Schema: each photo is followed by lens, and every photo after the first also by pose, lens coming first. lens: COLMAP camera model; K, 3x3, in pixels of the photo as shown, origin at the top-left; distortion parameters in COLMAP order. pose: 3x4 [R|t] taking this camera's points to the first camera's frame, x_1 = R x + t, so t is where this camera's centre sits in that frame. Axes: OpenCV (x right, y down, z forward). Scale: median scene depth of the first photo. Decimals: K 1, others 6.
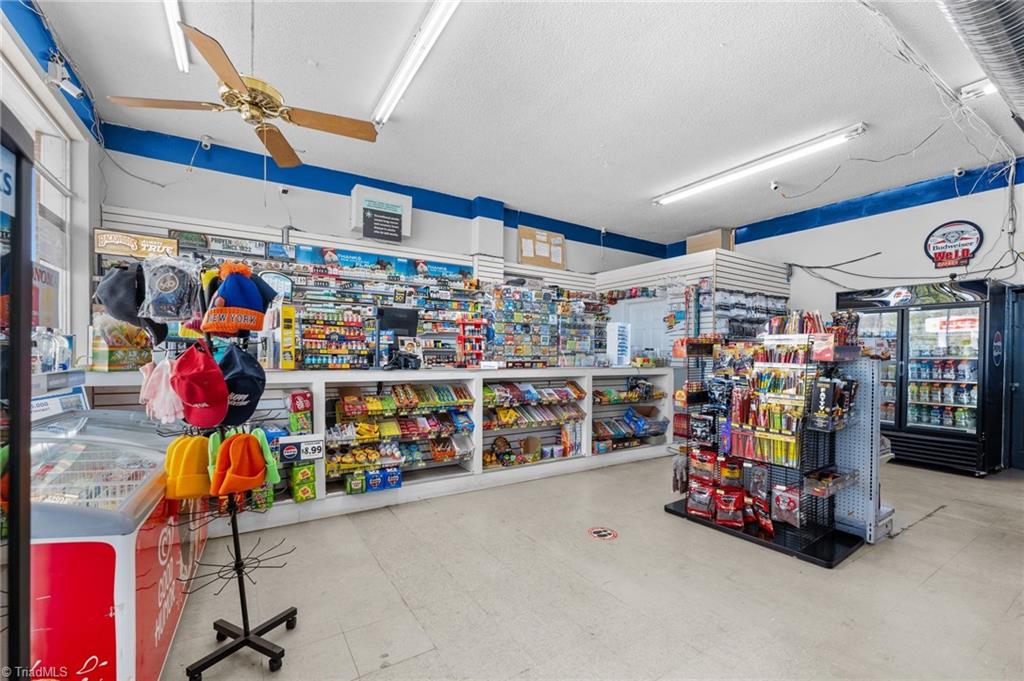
lens RADIAL K [[421.5, 0, 512.0], [0, 421.5, 340.5], [0, 0, 1]] dist [0.001787, -0.000042]
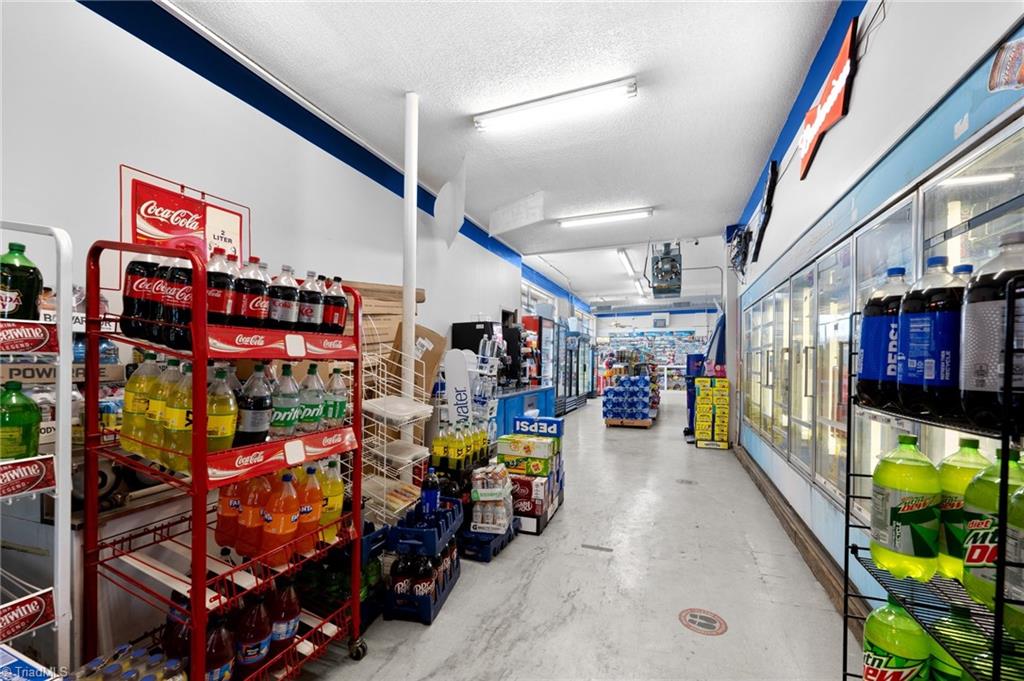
lens RADIAL K [[421.5, 0, 512.0], [0, 421.5, 340.5], [0, 0, 1]] dist [0.001787, -0.000042]
pose [[0.589677, -0.046863, -0.806278, 1.643918], [0.027867, 0.998901, -0.037678, -0.045638], [0.807158, -0.000251, 0.590335, -1.852423]]
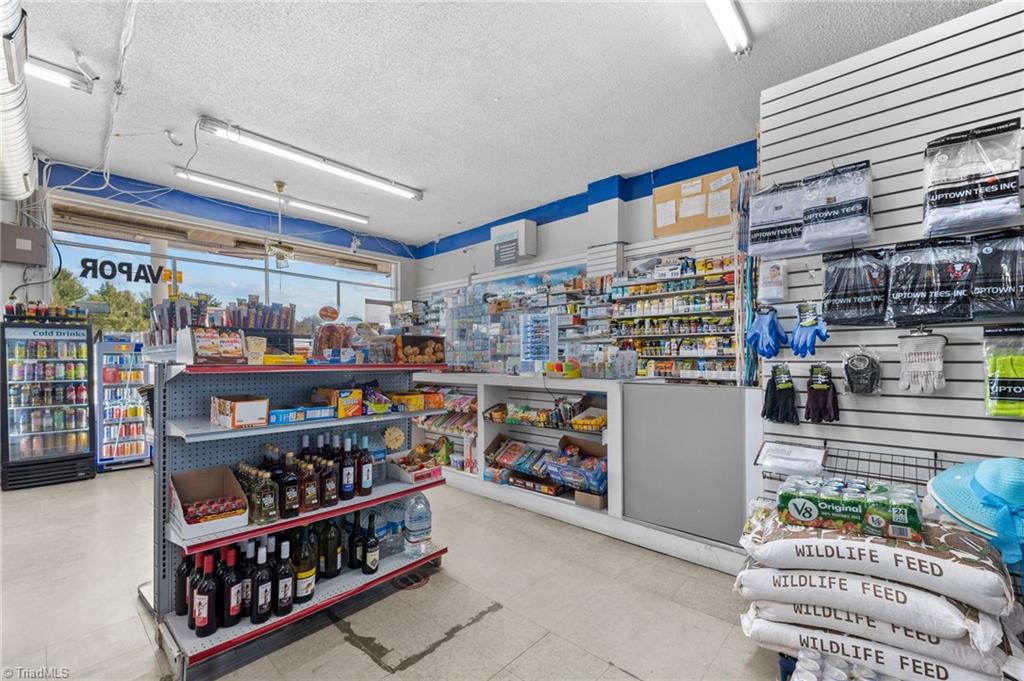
lens RADIAL K [[421.5, 0, 512.0], [0, 421.5, 340.5], [0, 0, 1]] dist [0.001787, -0.000042]
pose [[0.265592, -0.052202, -0.962671, 0.814001], [0.035404, 0.998388, -0.044372, 0.028509], [0.963435, -0.022297, 0.267011, 0.666084]]
